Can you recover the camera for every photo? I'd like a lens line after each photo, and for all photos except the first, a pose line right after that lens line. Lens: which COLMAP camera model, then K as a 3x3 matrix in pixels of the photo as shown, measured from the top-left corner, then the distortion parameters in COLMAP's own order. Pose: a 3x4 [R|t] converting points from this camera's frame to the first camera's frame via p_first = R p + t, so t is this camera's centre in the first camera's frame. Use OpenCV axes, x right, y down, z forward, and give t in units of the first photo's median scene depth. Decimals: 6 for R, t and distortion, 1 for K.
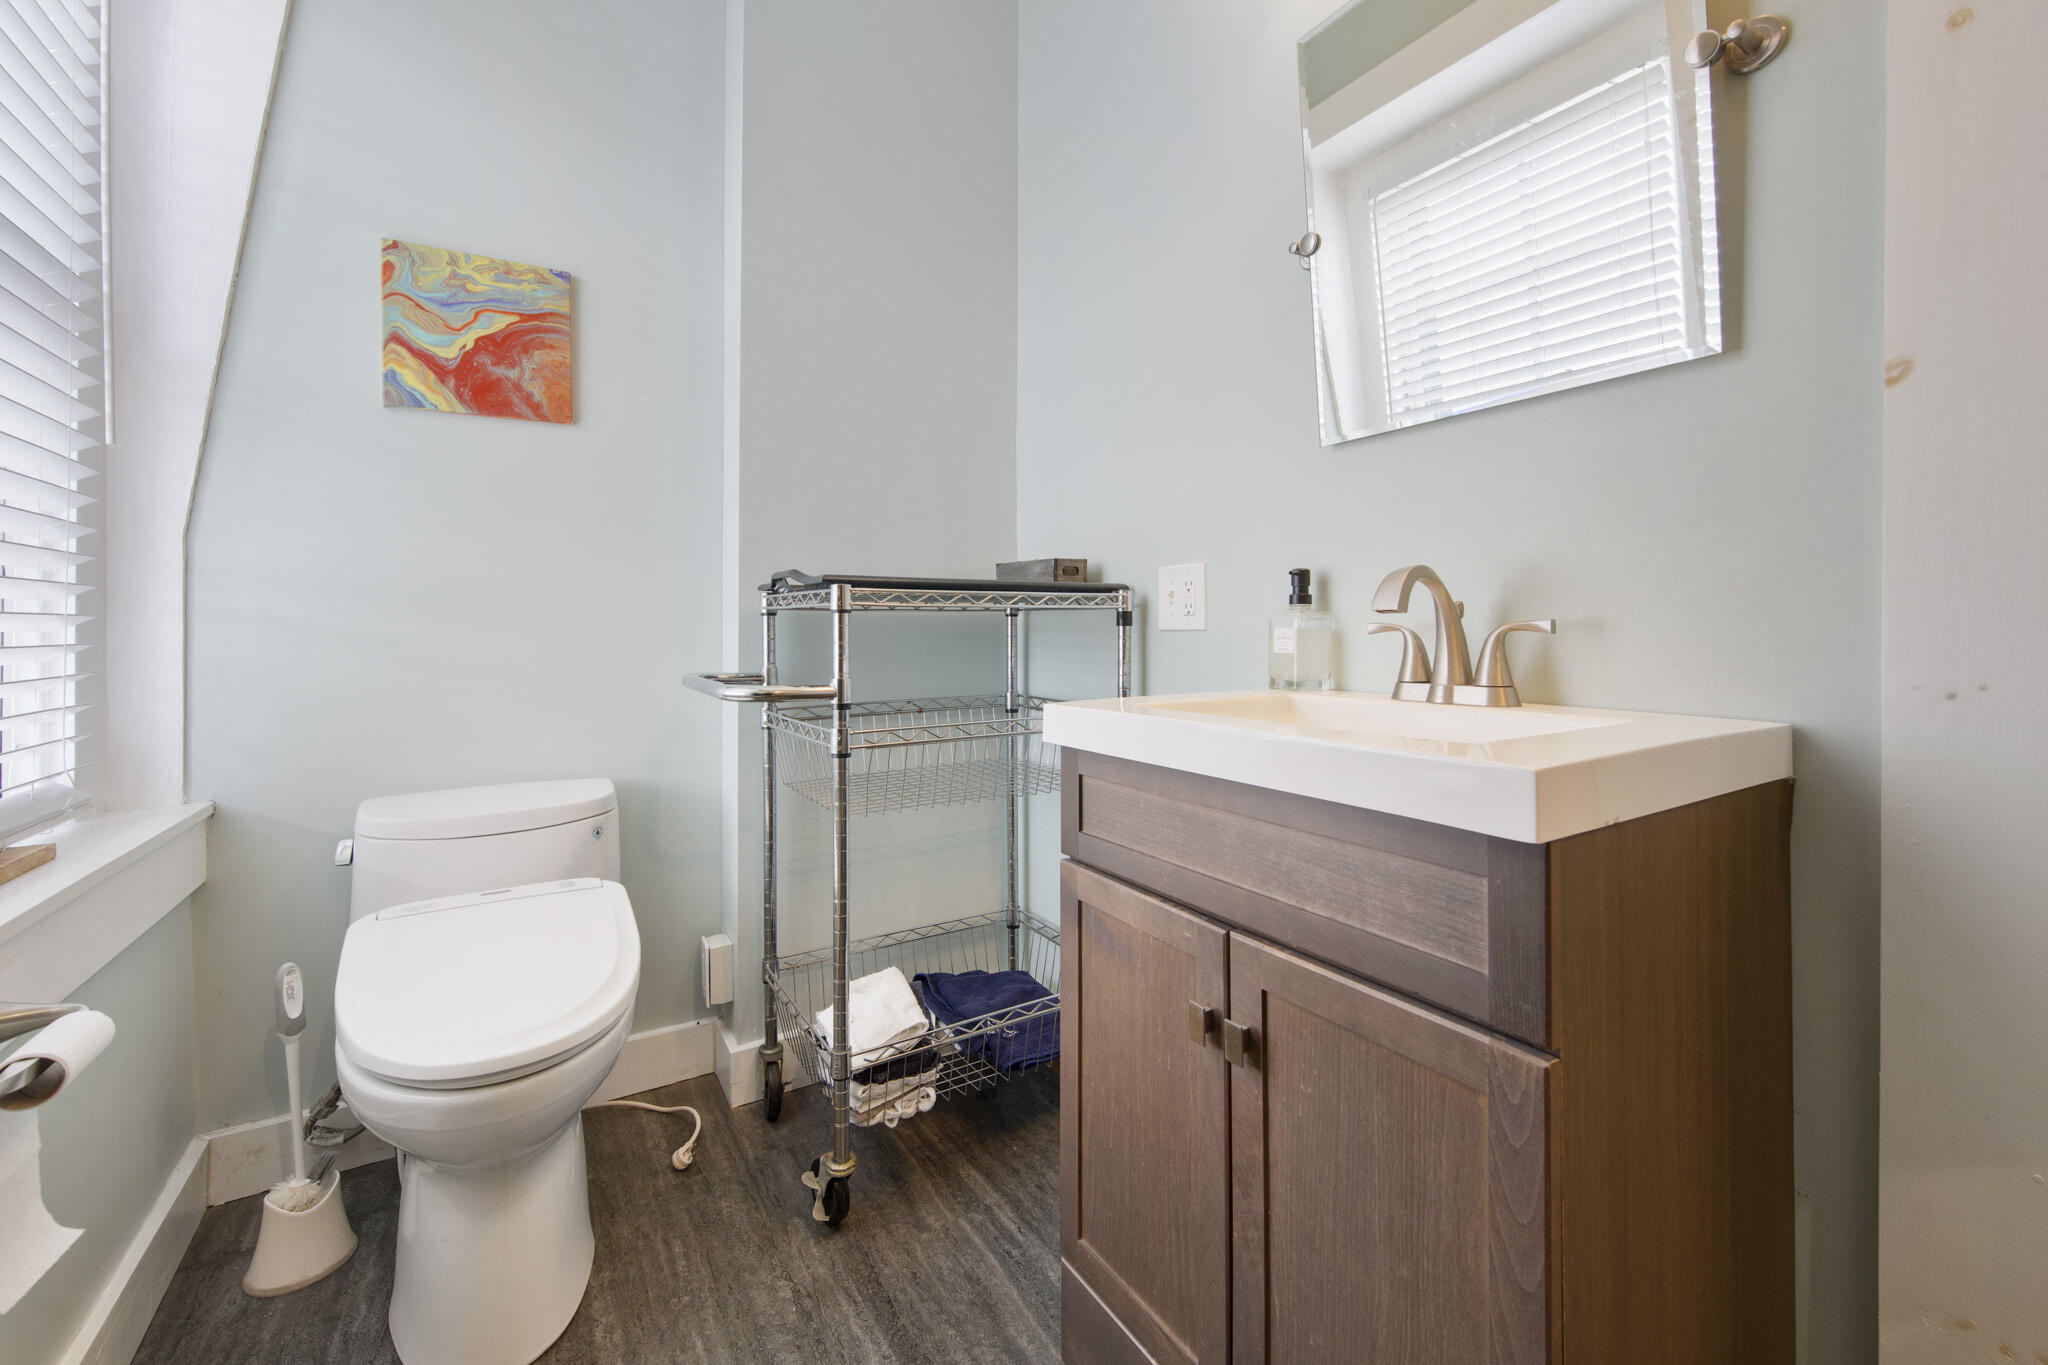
lens RADIAL K [[825.4, 0, 1037.8], [0, 825.4, 636.0], [0, 0, 1]] dist [-0.010814, 0.000105]
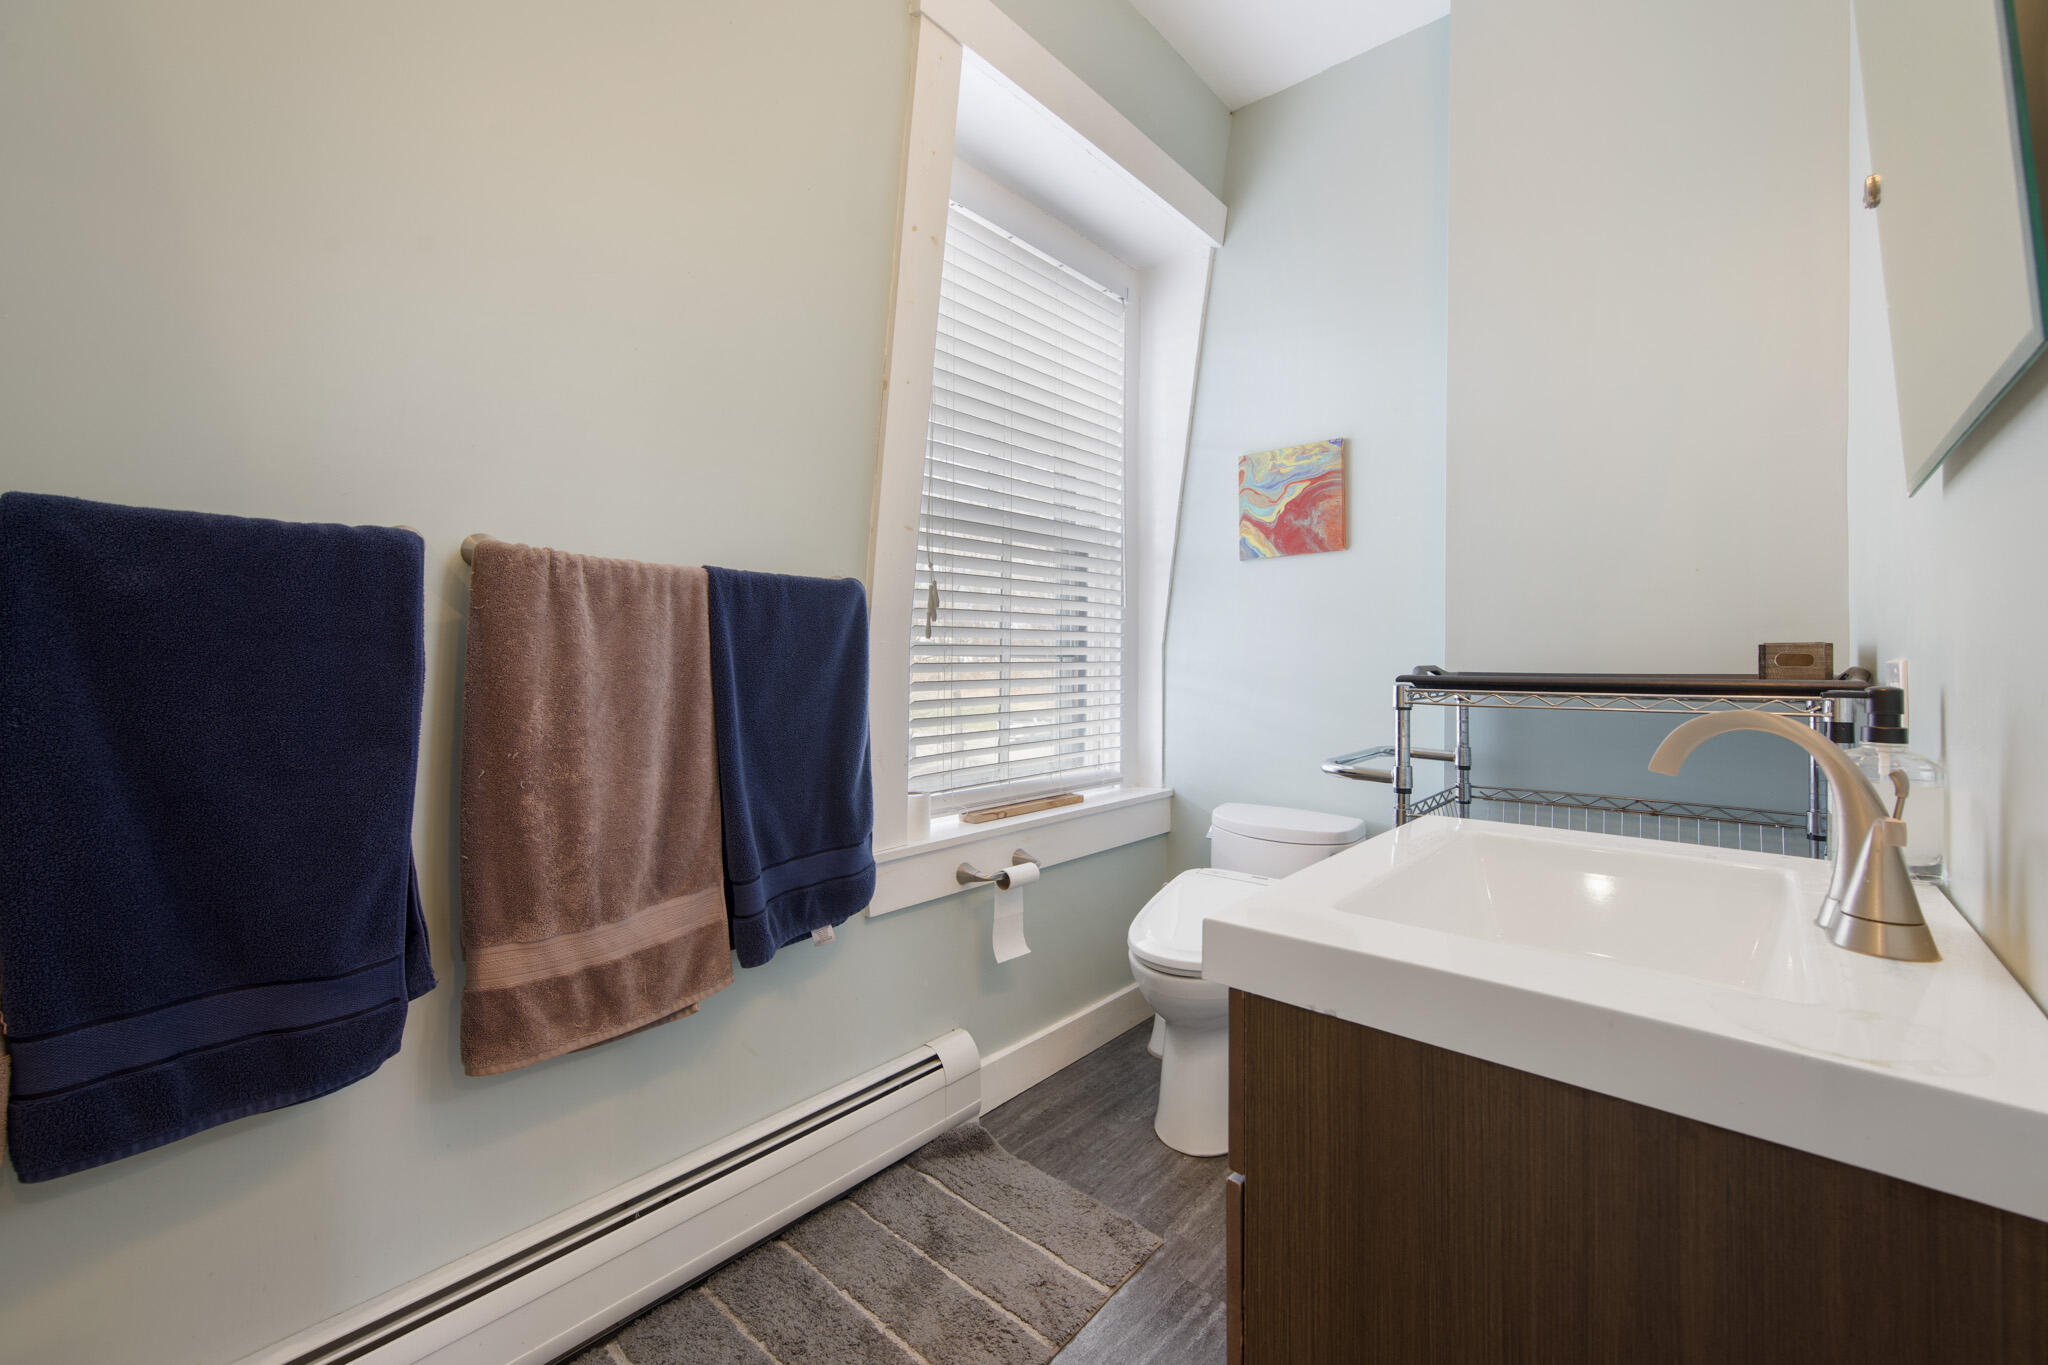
lens RADIAL K [[825.4, 0, 1029.6], [0, 825.4, 662.7], [0, 0, 1]] dist [-0.010814, 0.000105]
pose [[0.276056, 0.010130, -0.961088, 0.627797], [-0.013377, 0.999888, 0.006697, -0.081813], [0.961048, 0.011008, 0.276161, 0.150337]]
